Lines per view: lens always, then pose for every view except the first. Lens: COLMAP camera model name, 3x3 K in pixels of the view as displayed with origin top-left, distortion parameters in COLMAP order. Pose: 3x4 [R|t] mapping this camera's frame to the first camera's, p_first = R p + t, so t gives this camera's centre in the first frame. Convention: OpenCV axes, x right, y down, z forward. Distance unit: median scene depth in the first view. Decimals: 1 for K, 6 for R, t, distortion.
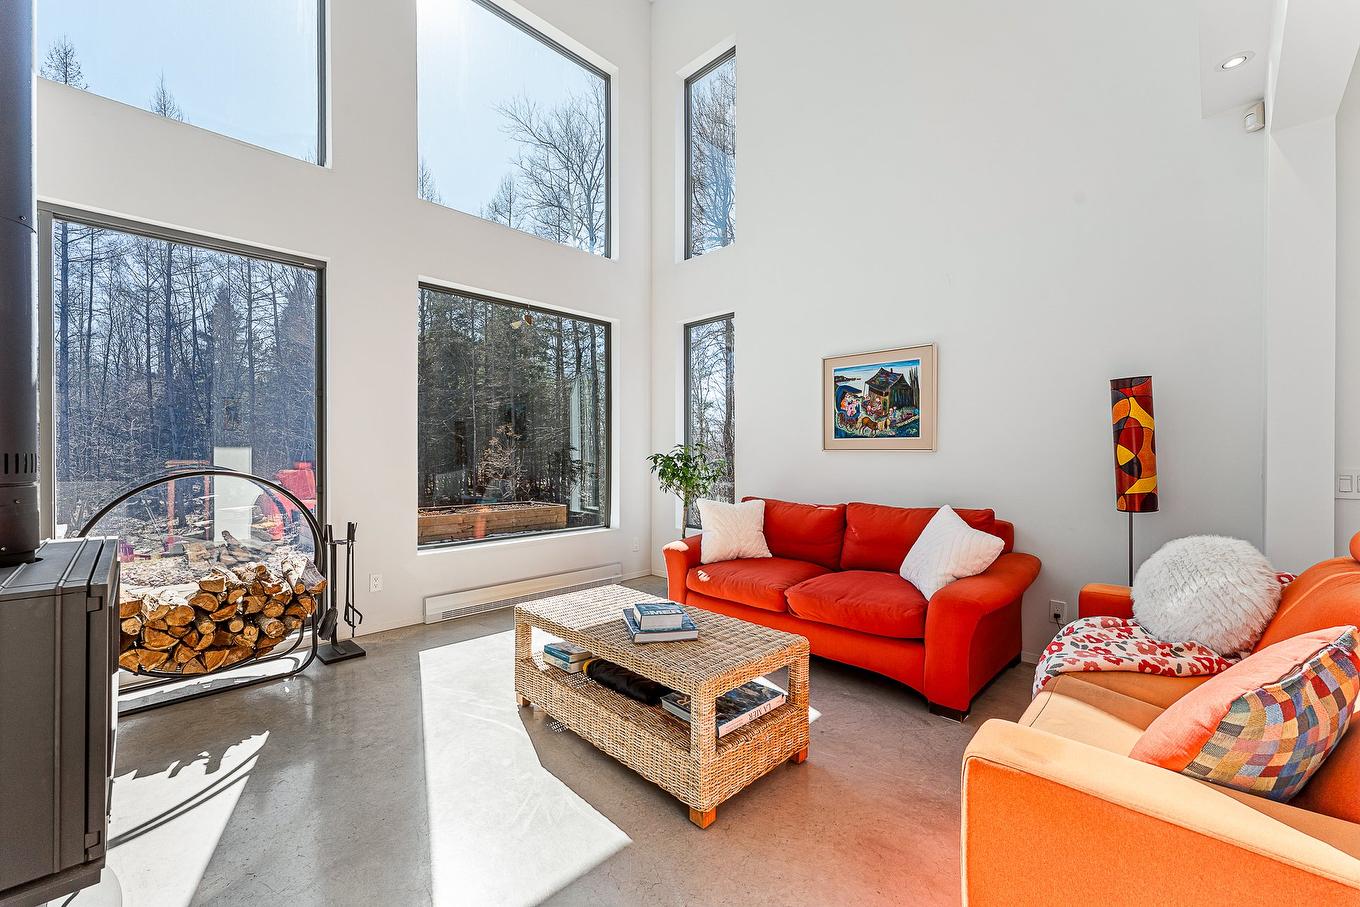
lens RADIAL K [[543.8, 0, 671.8], [0, 543.8, 449.4], [0, 0, 1]] dist [0.001279, 0.000001]
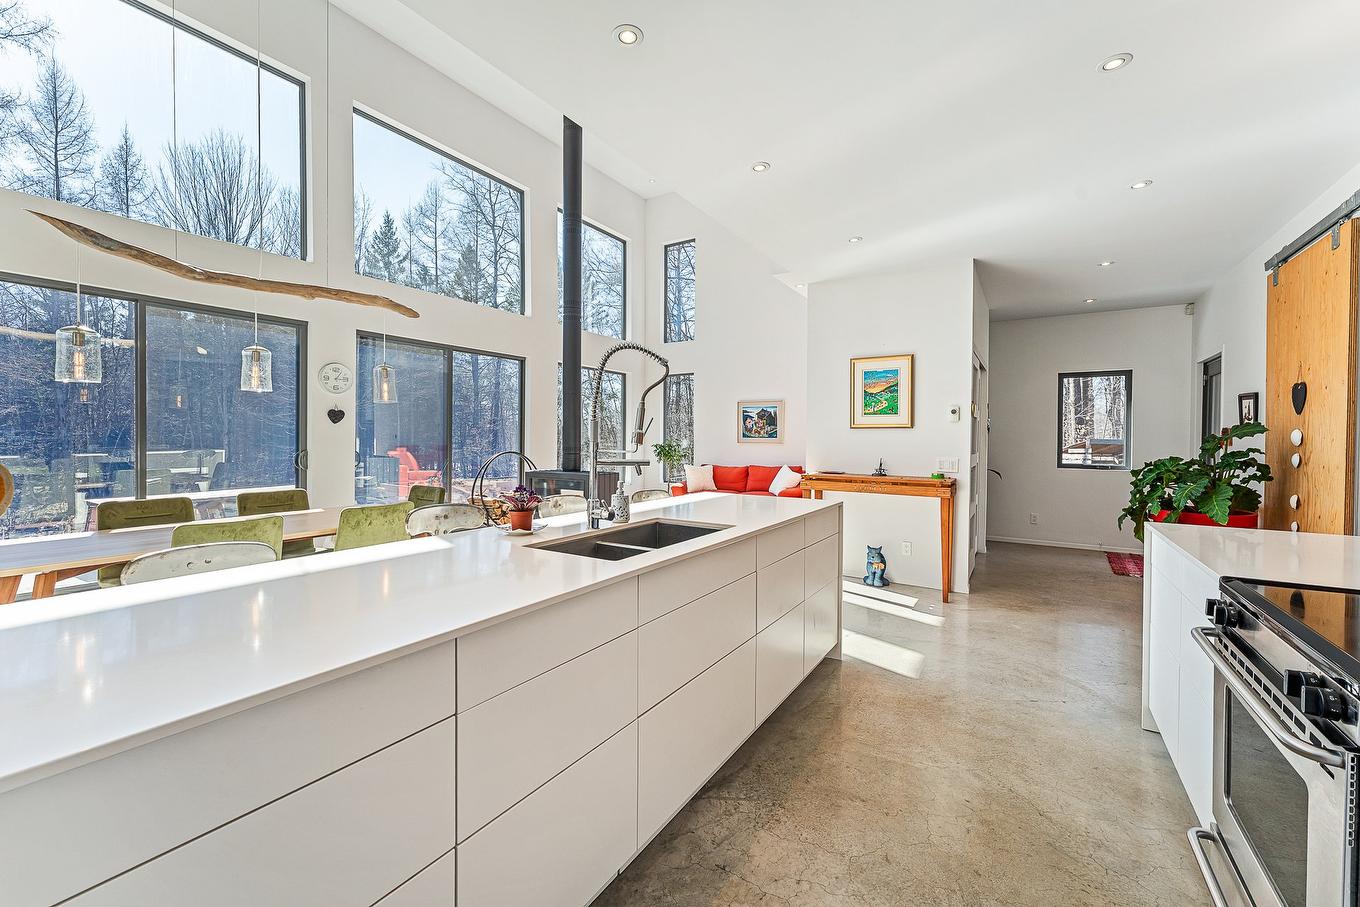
lens RADIAL K [[543.8, 0, 671.8], [0, 543.8, 449.4], [0, 0, 1]] dist [0.001279, 0.000001]
pose [[0.978315, 0.000396, 0.207124, -0.500915], [-0.005428, 0.999704, 0.023728, -0.026321], [-0.207053, -0.024338, 0.978027, -1.261881]]
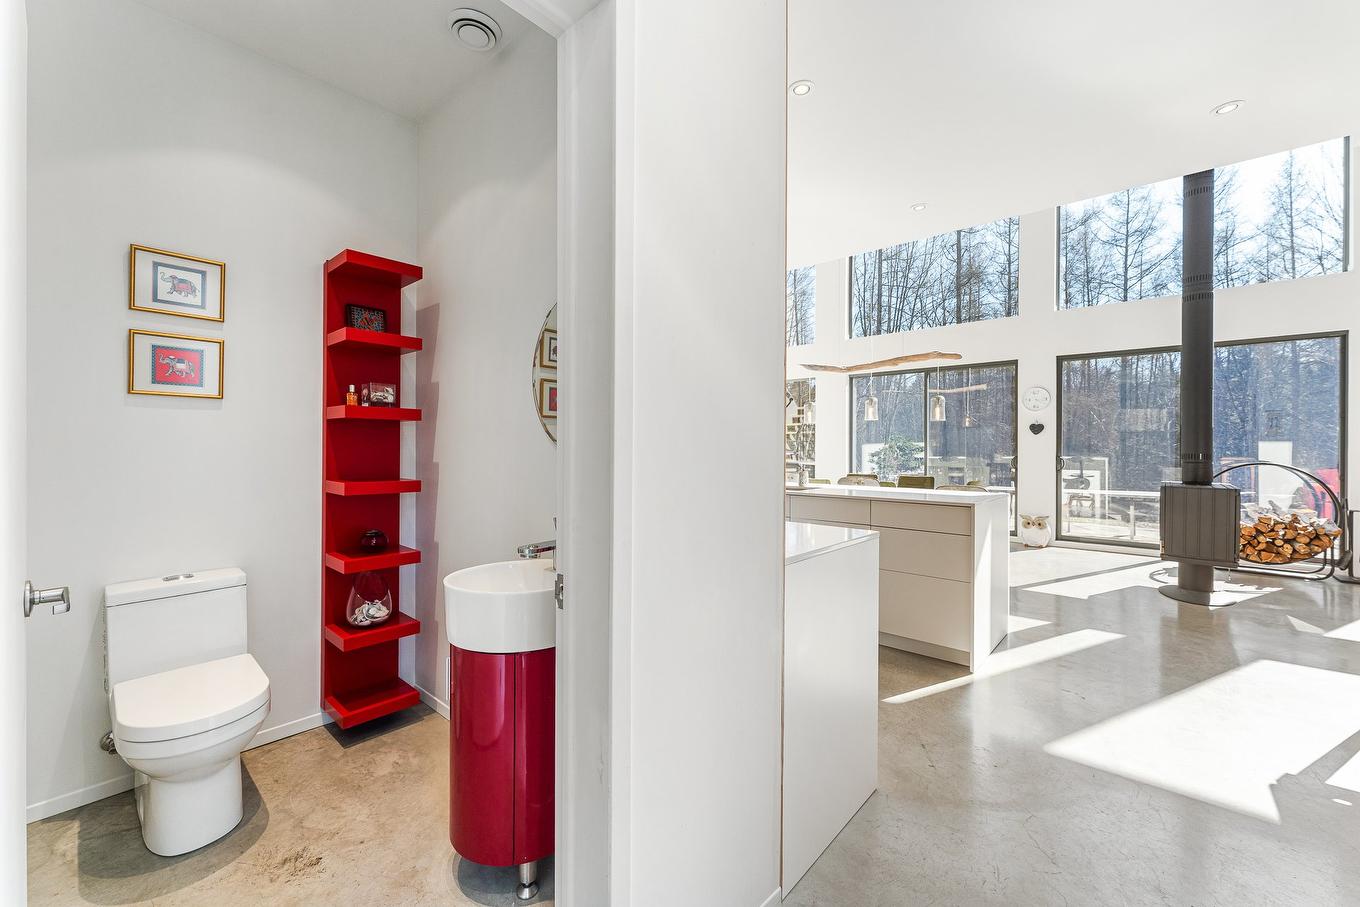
lens RADIAL K [[543.8, 0, 671.8], [0, 543.8, 449.4], [0, 0, 1]] dist [0.001279, 0.000001]
pose [[0.059661, 0.012559, -0.998140, 0.768764], [0.007756, 0.999885, 0.013045, -0.041999], [0.998189, -0.008520, 0.059556, -0.974311]]
